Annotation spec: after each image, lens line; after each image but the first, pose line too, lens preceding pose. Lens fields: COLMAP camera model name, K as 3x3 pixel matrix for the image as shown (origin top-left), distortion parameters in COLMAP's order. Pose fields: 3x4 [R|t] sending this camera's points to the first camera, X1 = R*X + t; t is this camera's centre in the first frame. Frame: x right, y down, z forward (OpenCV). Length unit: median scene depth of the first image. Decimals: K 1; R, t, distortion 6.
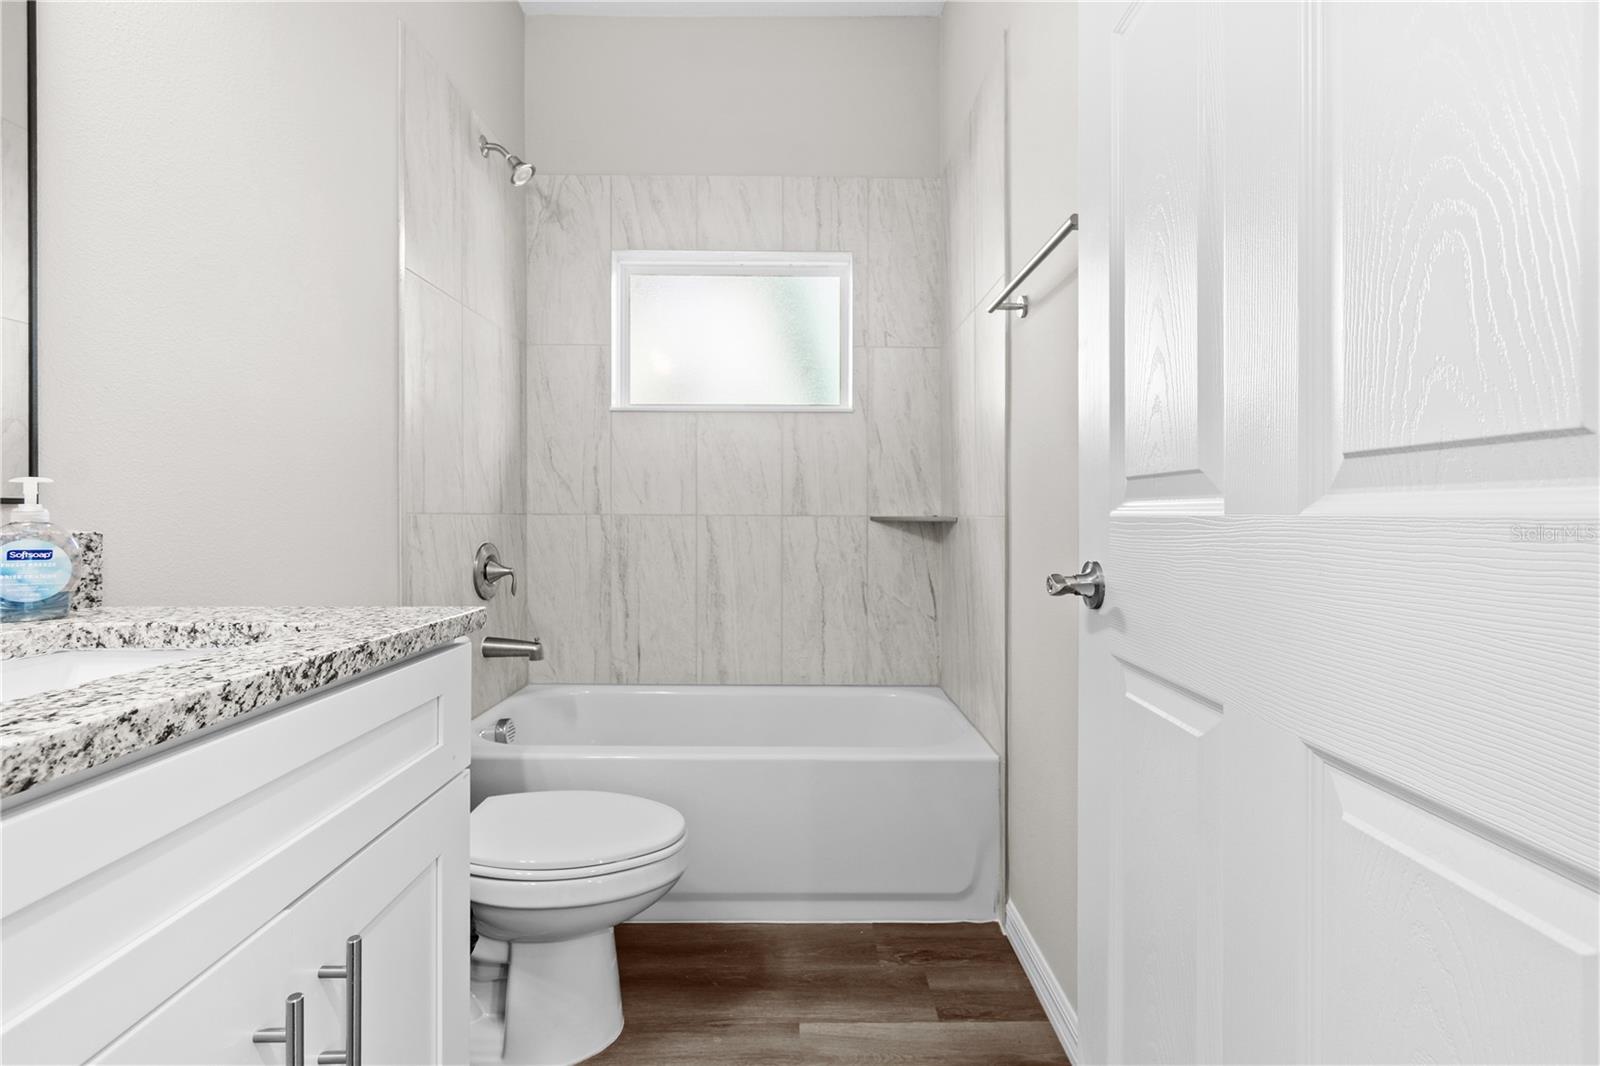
lens RADIAL K [[730.8, 0, 799.8], [0, 730.8, 514.8], [0, 0, 1]] dist [-0.000182, -0.000222]
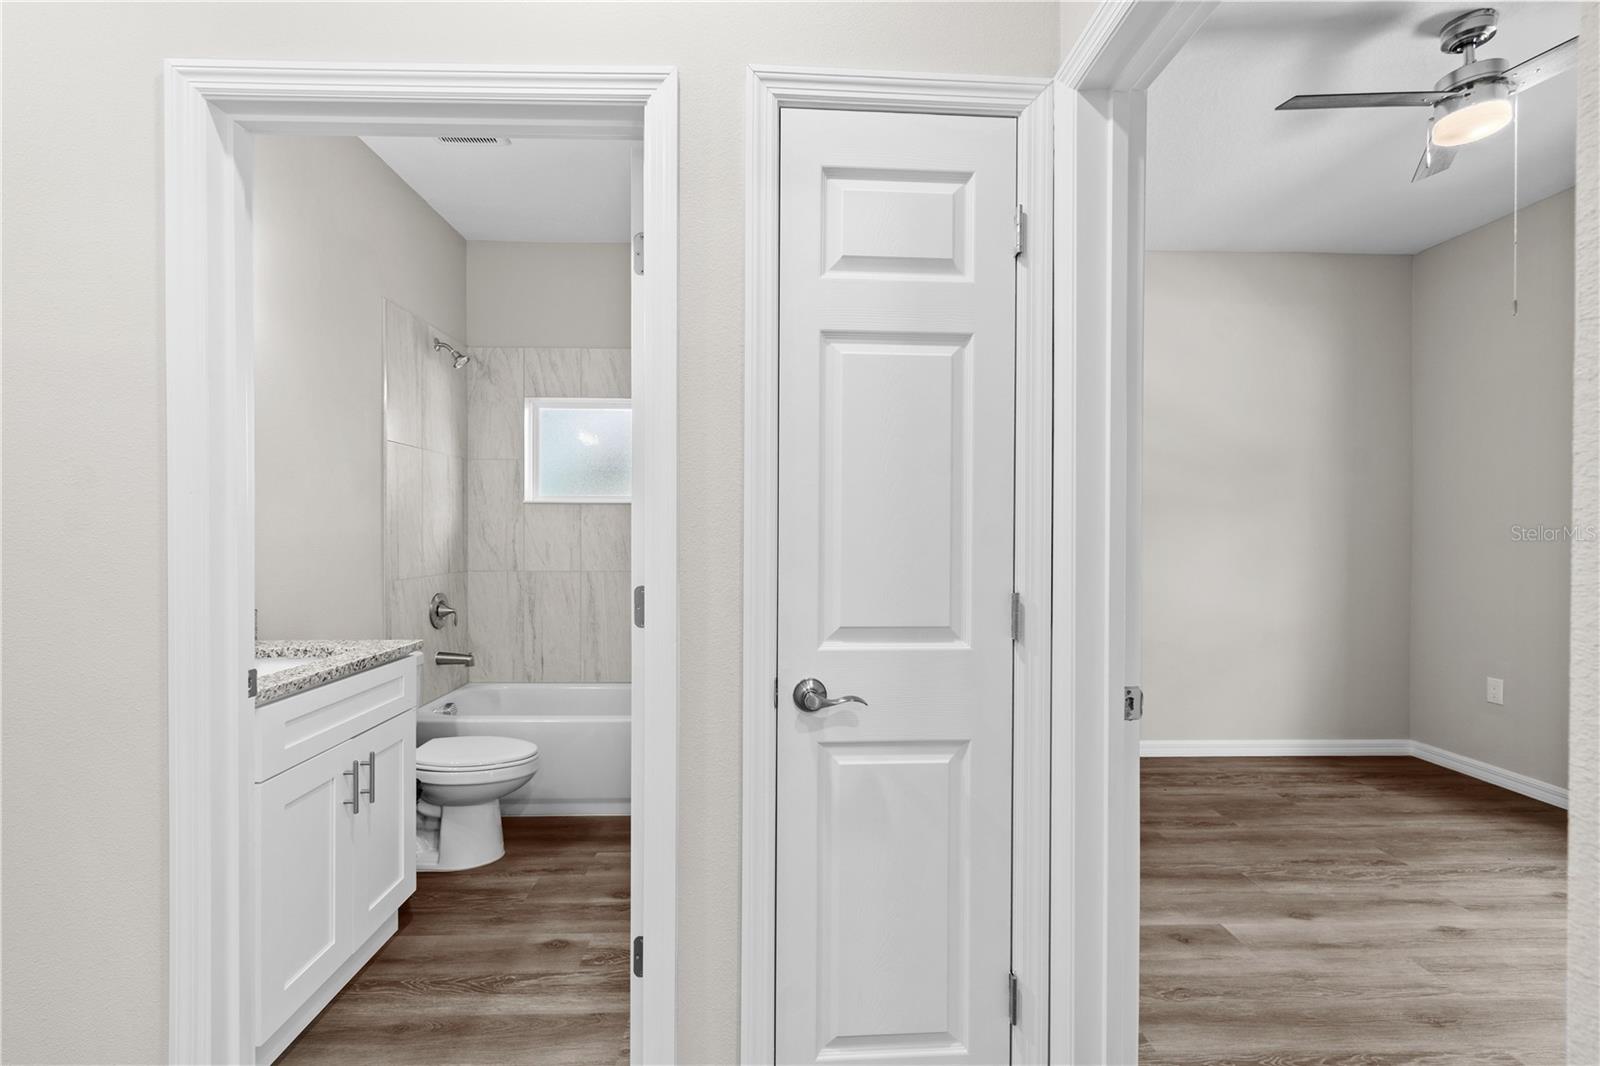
lens RADIAL K [[701.3, 0, 790.3], [0, 701.3, 534.5], [0, 0, 1]] dist [0.000299, -0.000686]
pose [[0.999559, 0.000306, 0.029695, 0.306314], [-0.000405, 0.999994, 0.003348, -0.098960], [-0.029694, -0.003359, 0.999553, -0.577631]]
